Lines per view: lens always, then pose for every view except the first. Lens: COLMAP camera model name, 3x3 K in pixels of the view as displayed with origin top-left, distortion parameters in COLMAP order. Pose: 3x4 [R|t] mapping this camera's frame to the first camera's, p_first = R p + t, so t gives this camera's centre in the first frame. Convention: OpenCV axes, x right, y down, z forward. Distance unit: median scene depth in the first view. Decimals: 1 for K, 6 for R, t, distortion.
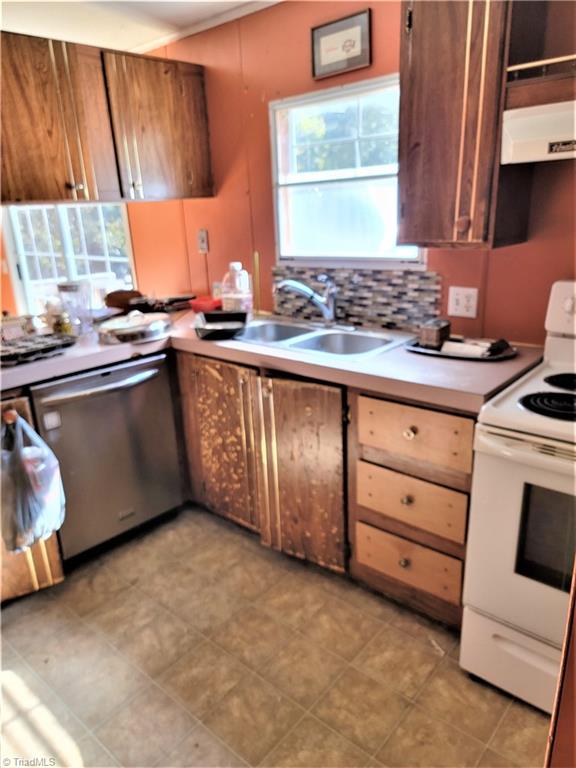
lens RADIAL K [[534.7, 0, 287.9], [0, 534.7, 385.8], [0, 0, 1]] dist [0.006915, 0.001383]
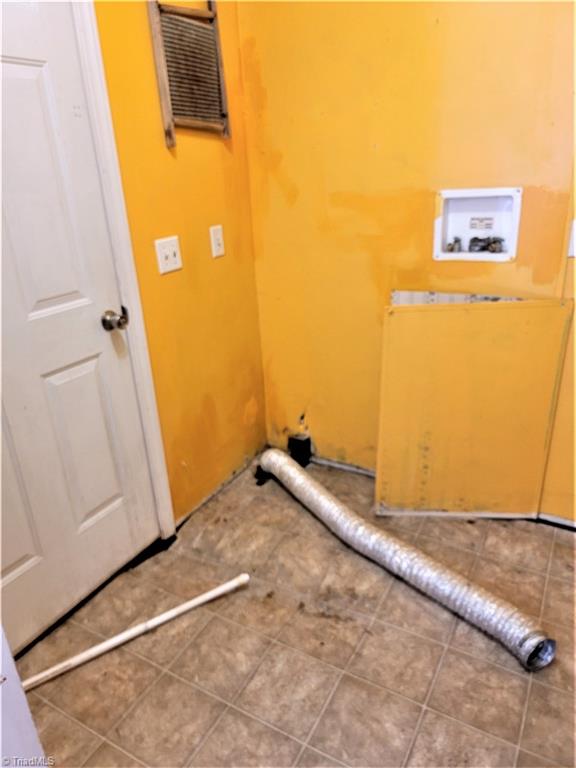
lens RADIAL K [[534.7, 0, 289.7], [0, 534.7, 385.0], [0, 0, 1]] dist [0.006915, 0.001383]
pose [[-0.976708, 0.170713, -0.129993, -0.137902], [0.047118, 0.761674, 0.646245, -0.370510], [0.209335, 0.625067, -0.751977, 1.404046]]
